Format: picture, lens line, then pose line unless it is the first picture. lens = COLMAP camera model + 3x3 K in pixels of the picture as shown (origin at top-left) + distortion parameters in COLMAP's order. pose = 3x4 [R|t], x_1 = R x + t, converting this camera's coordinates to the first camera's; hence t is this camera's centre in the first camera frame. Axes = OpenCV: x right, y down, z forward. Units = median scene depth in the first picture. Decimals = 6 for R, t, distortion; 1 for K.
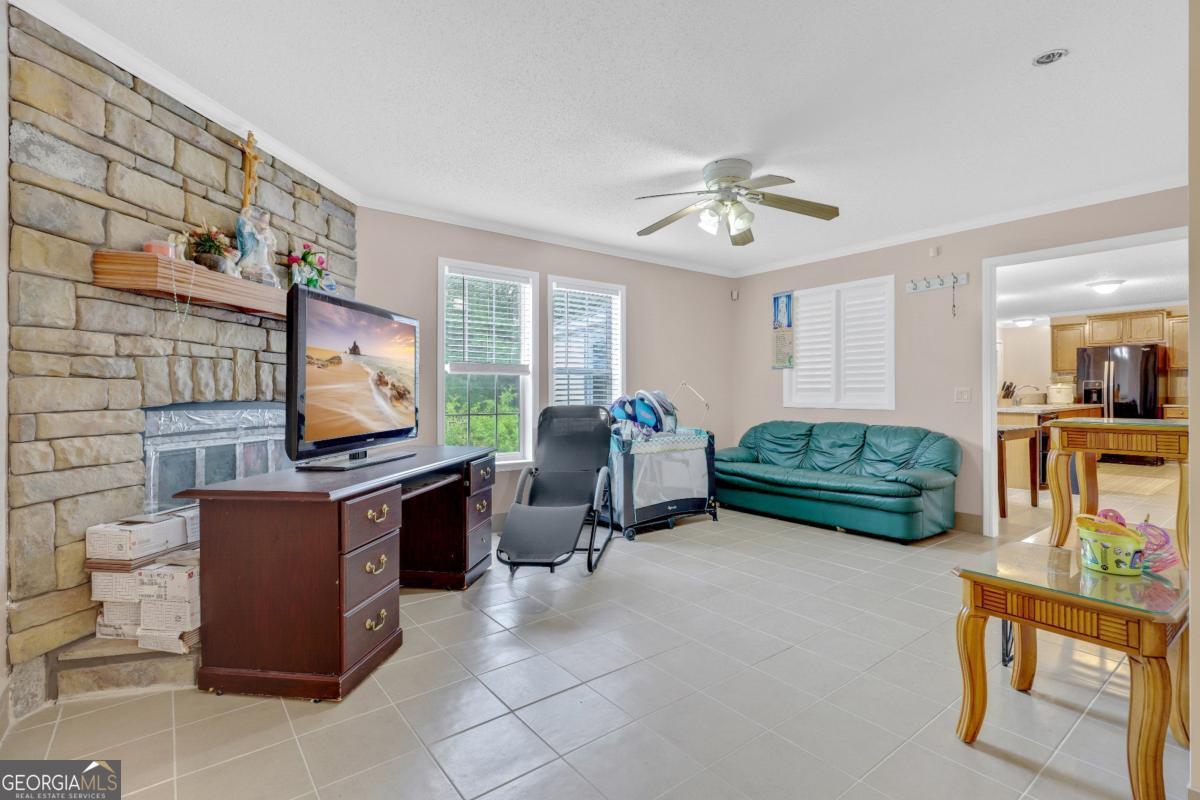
lens RADIAL K [[552.8, 0, 599.4], [0, 552.8, 388.8], [0, 0, 1]] dist [0.002235, 0.000850]
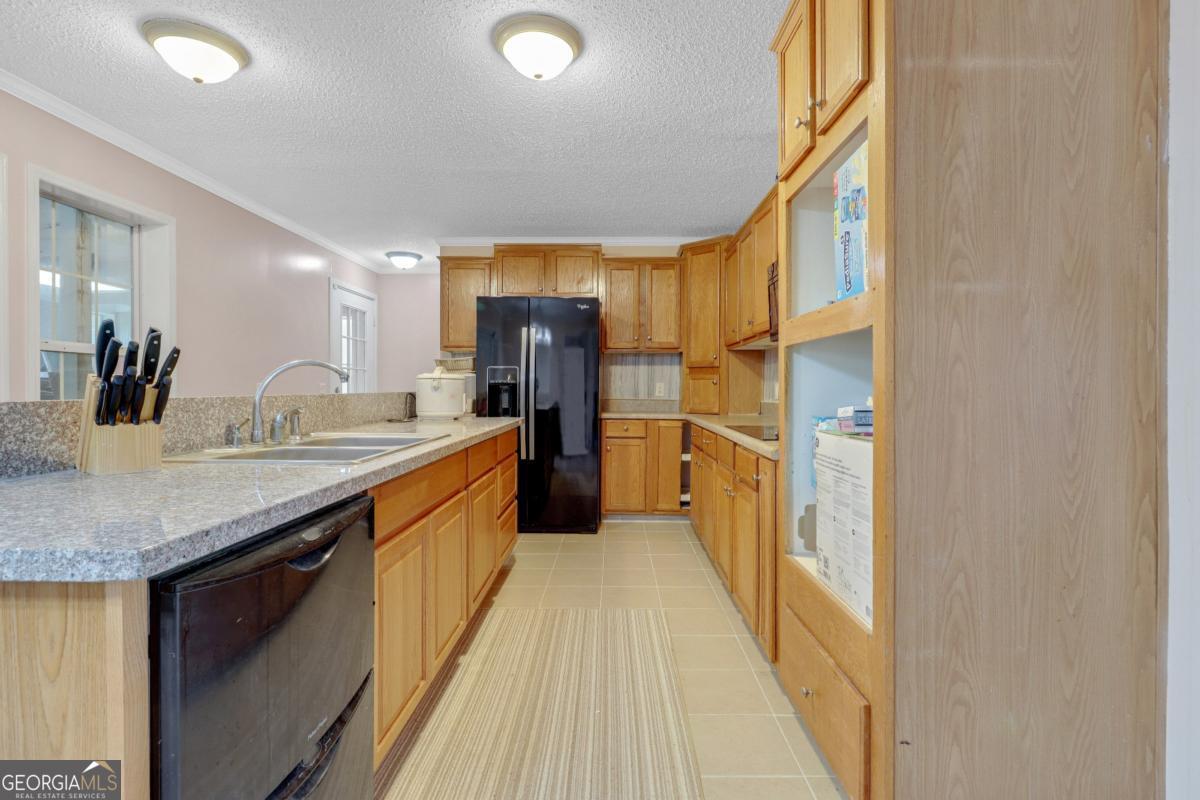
lens RADIAL K [[552.8, 0, 601.8], [0, 552.8, 394.0], [0, 0, 1]] dist [0.002235, 0.000850]
pose [[0.613400, -0.001374, 0.789772, 0.566918], [-0.005484, 0.999967, 0.005999, 0.005936], [-0.789754, -0.008011, 0.613372, 0.640657]]
